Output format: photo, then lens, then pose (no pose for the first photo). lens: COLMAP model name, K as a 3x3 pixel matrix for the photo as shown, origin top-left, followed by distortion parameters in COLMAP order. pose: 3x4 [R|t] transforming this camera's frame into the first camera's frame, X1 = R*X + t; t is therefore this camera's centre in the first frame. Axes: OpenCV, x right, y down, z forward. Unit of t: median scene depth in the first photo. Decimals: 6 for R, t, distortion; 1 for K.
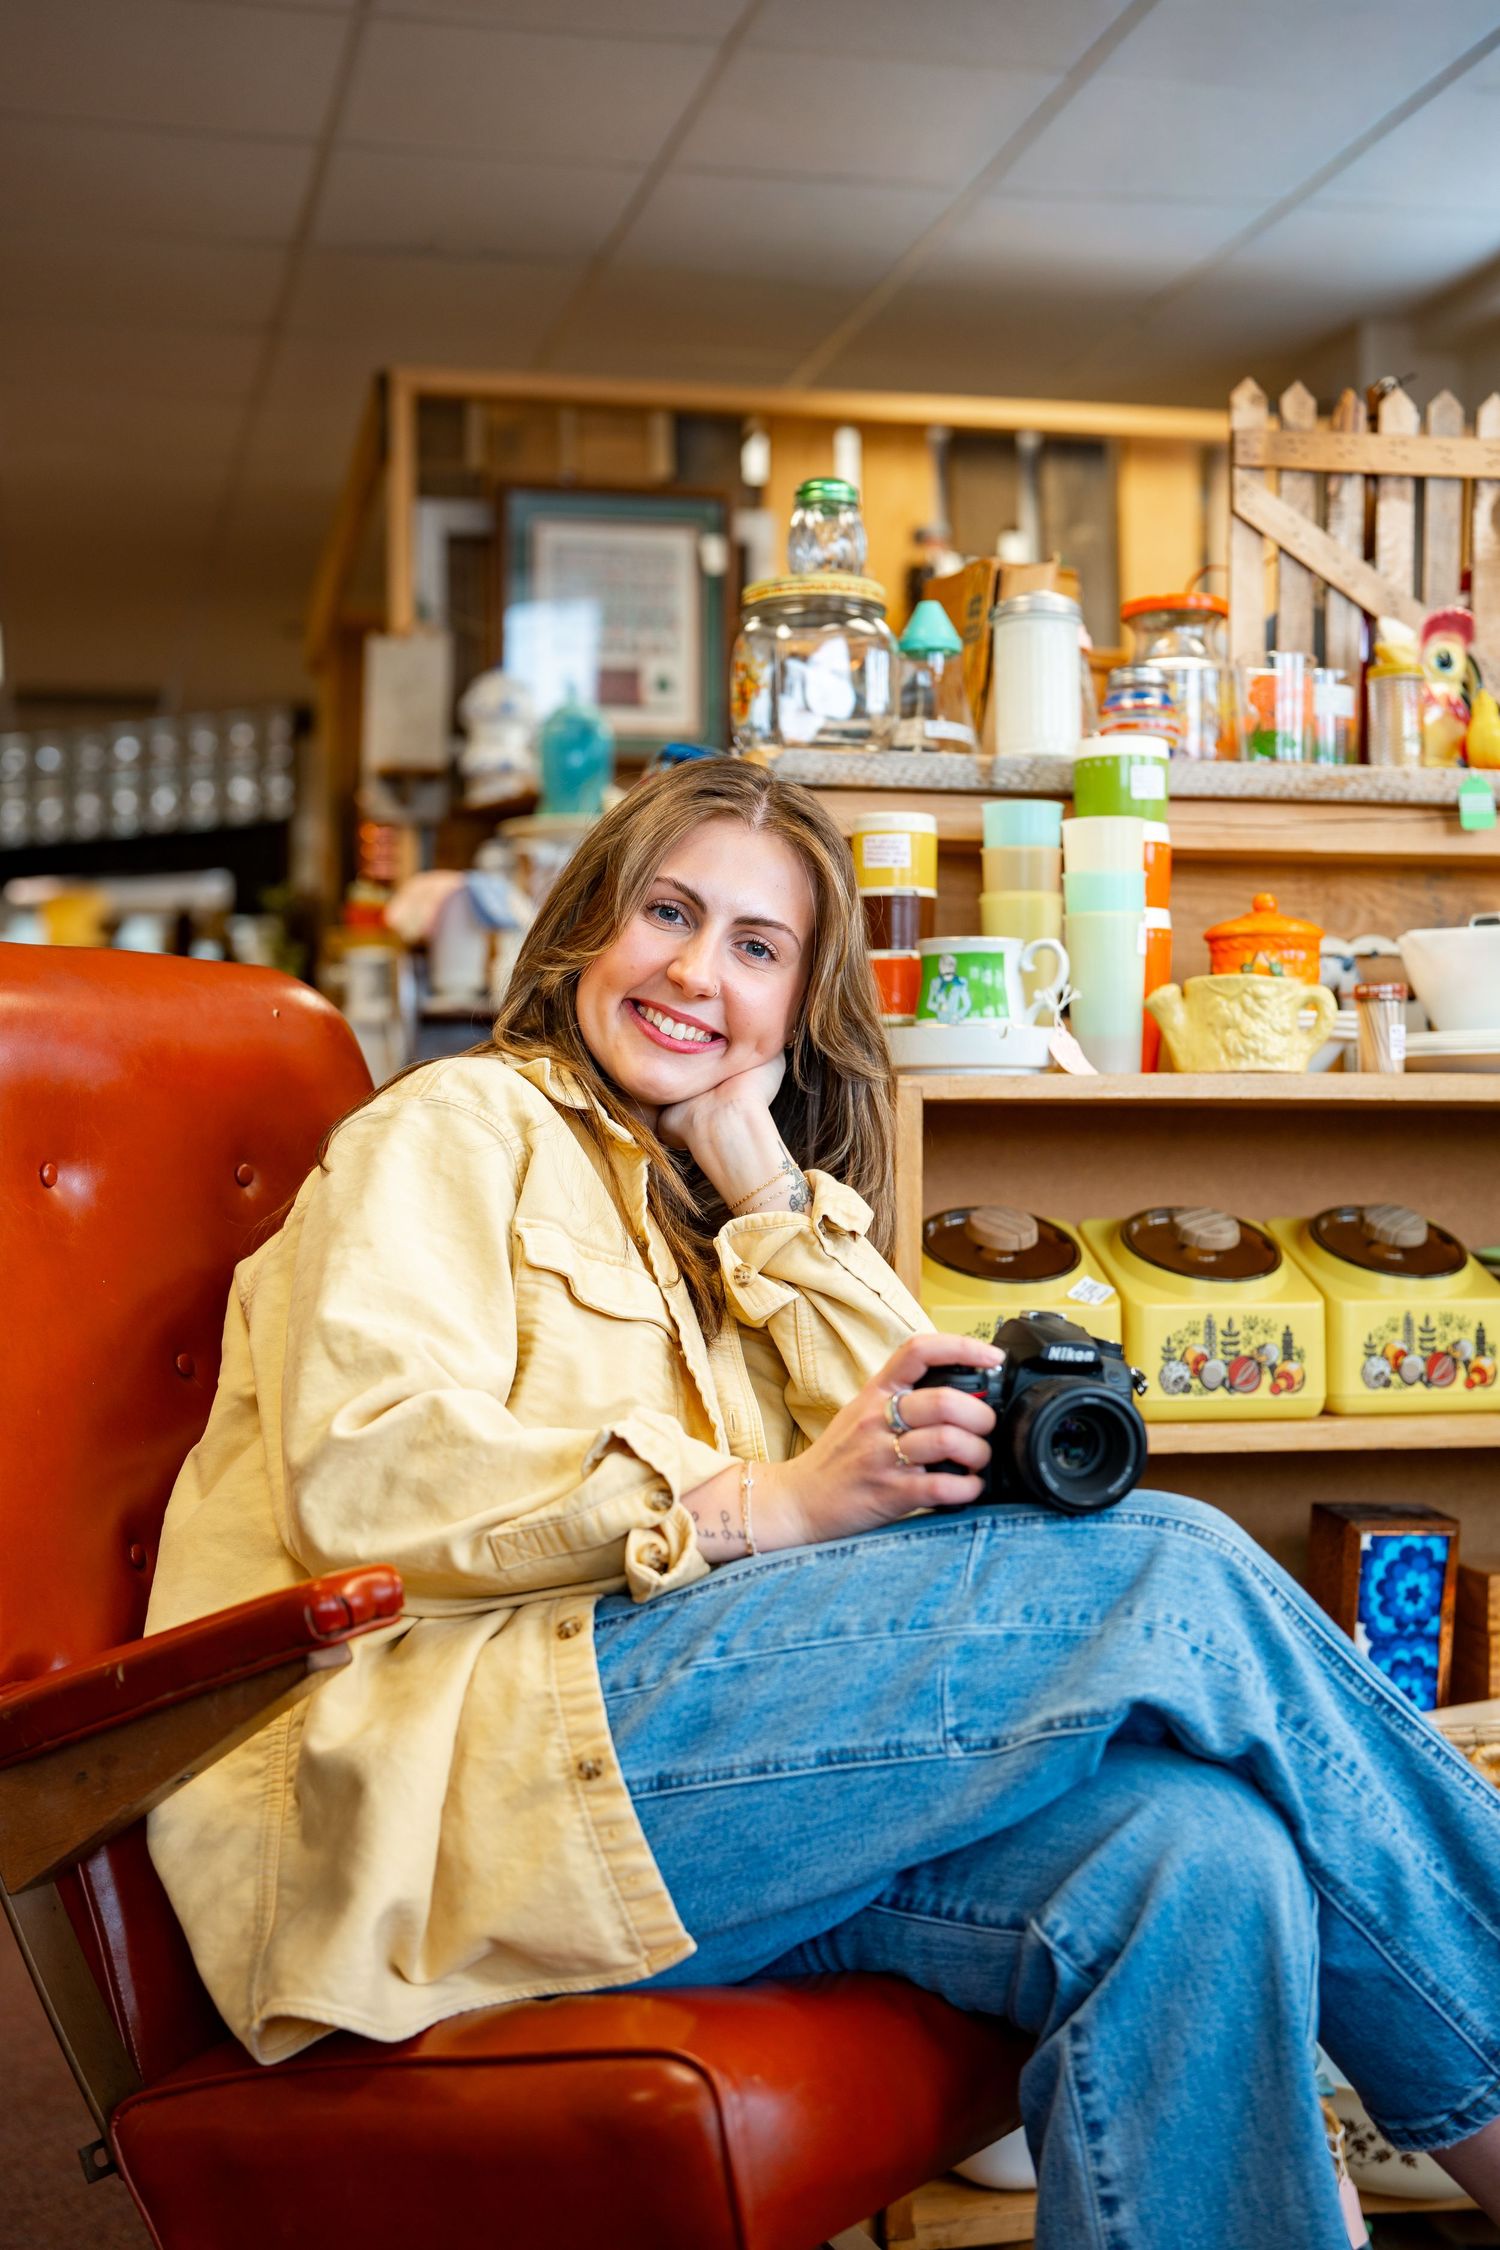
lens RADIAL K [[3807.3, 0, 750.0], [0, 3807.3, 1125.0], [0, 0, 1]] dist [0.016133, 1.632994]
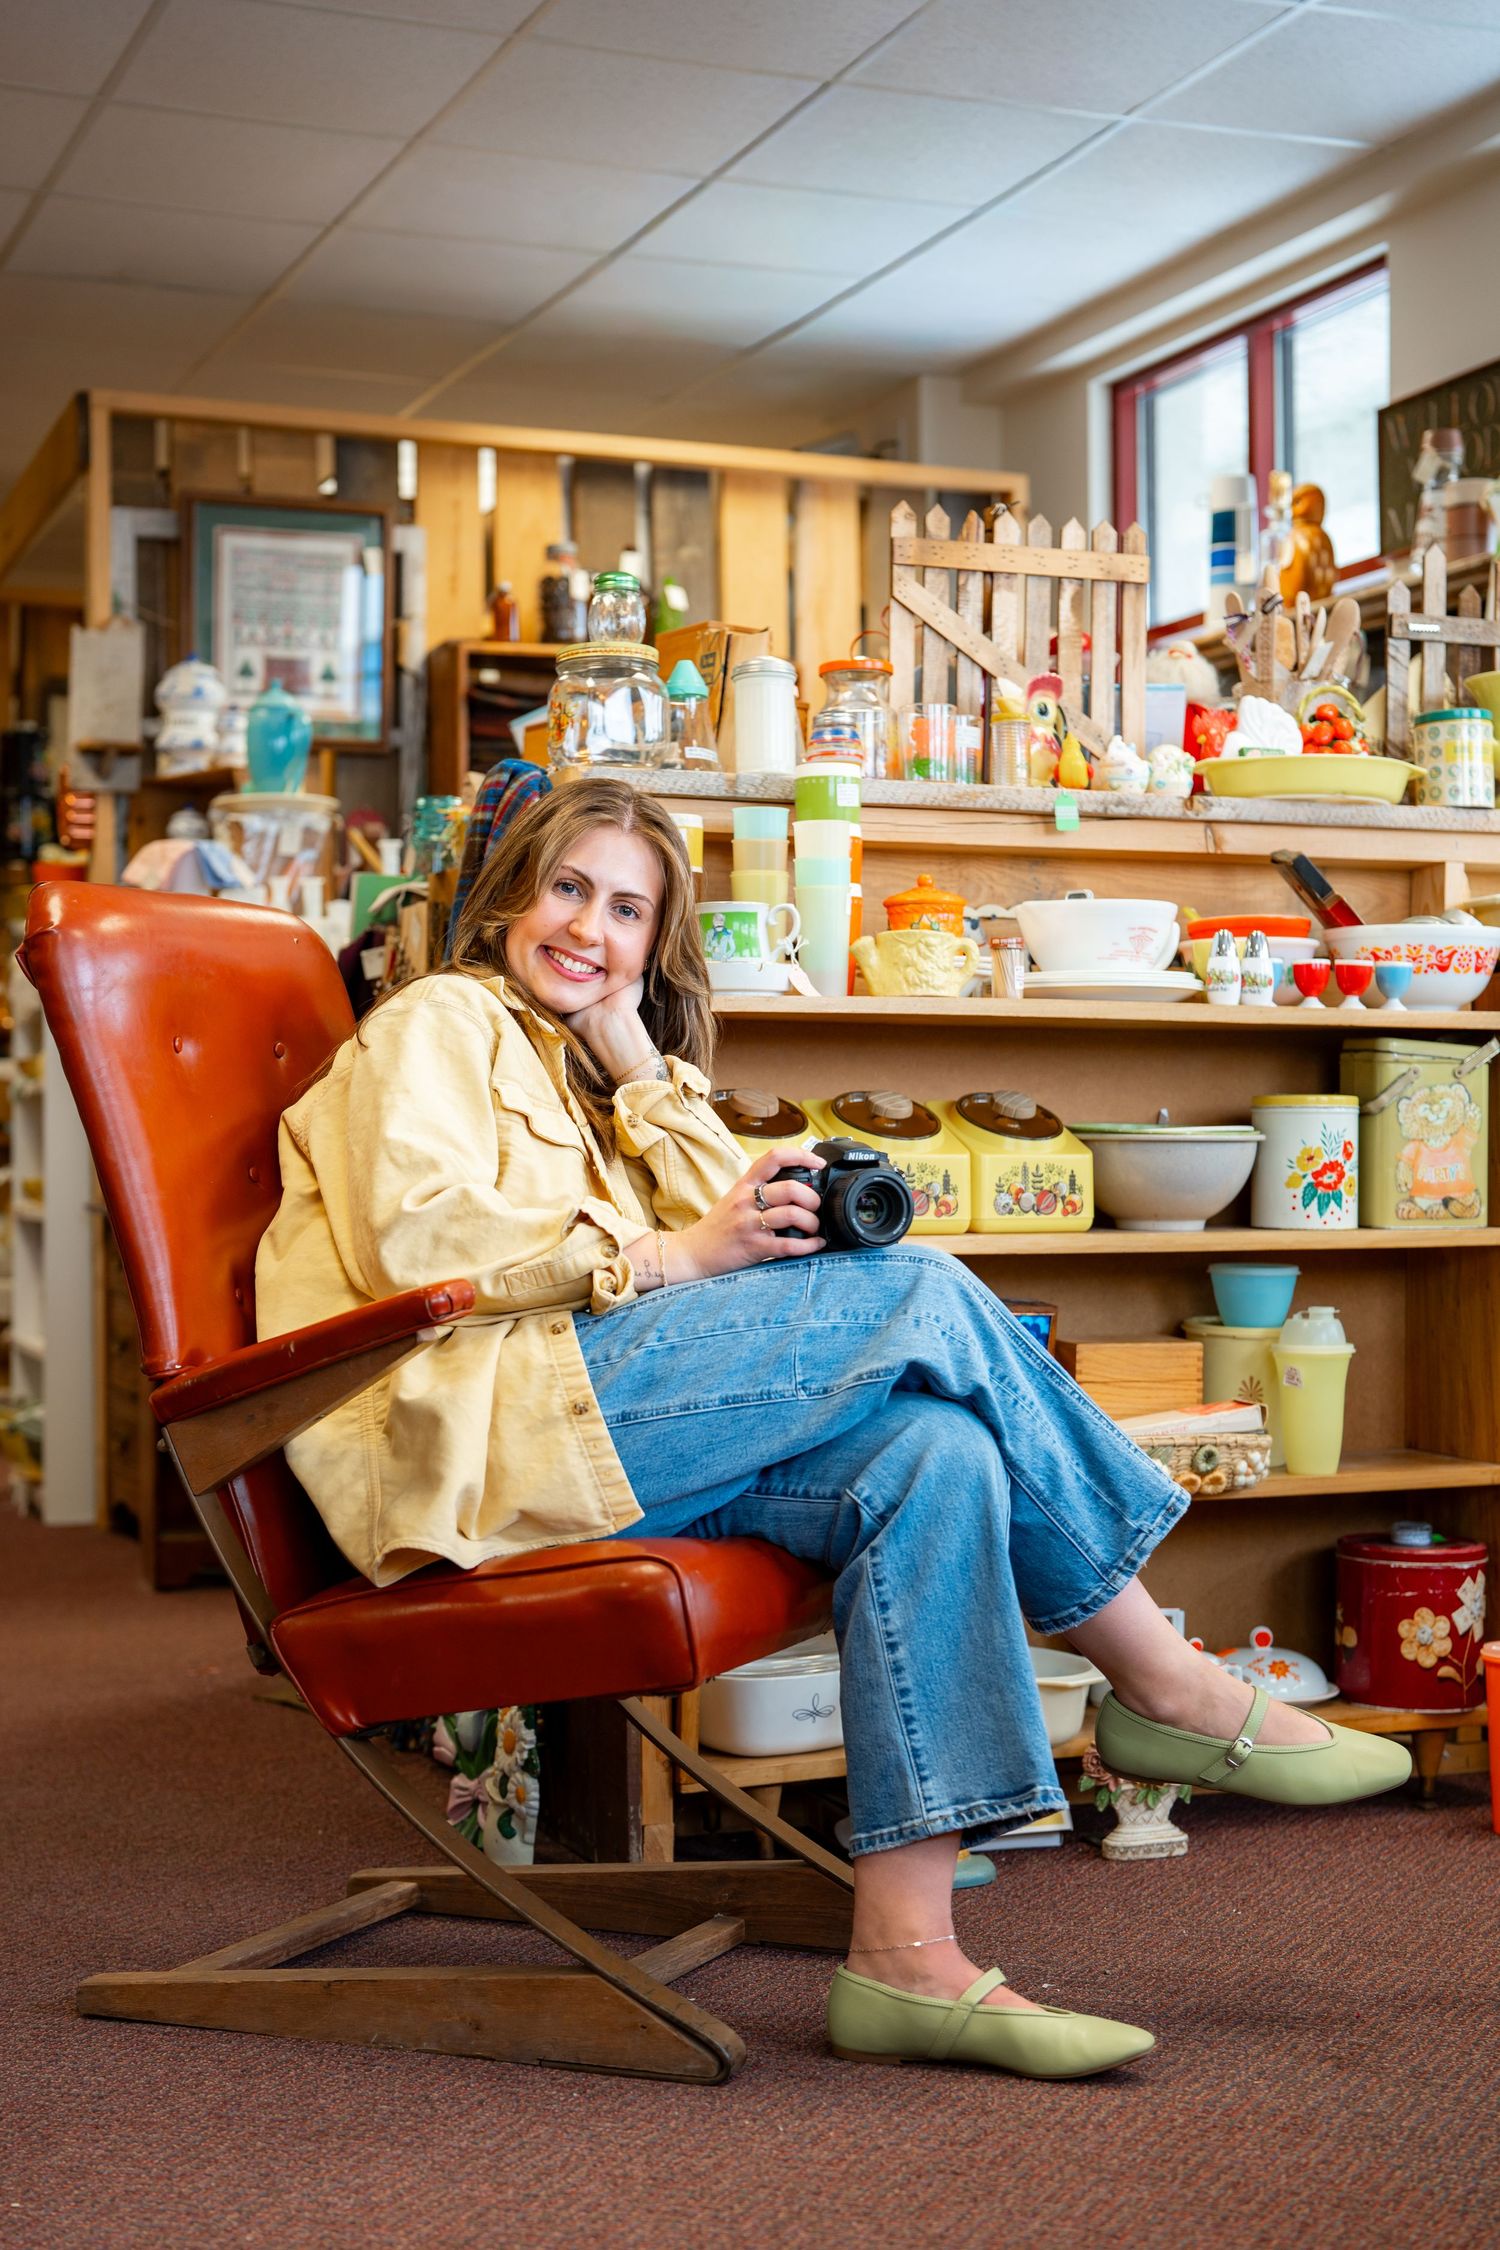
lens RADIAL K [[3807.3, 0, 750.0], [0, 3807.3, 1125.0], [0, 0, 1]] dist [0.016133, 1.632994]
pose [[0.990755, 0.007077, 0.135475, -0.190472], [-0.009069, 0.999860, 0.014088, 0.021854], [-0.135357, -0.015186, 0.990681, -0.633126]]
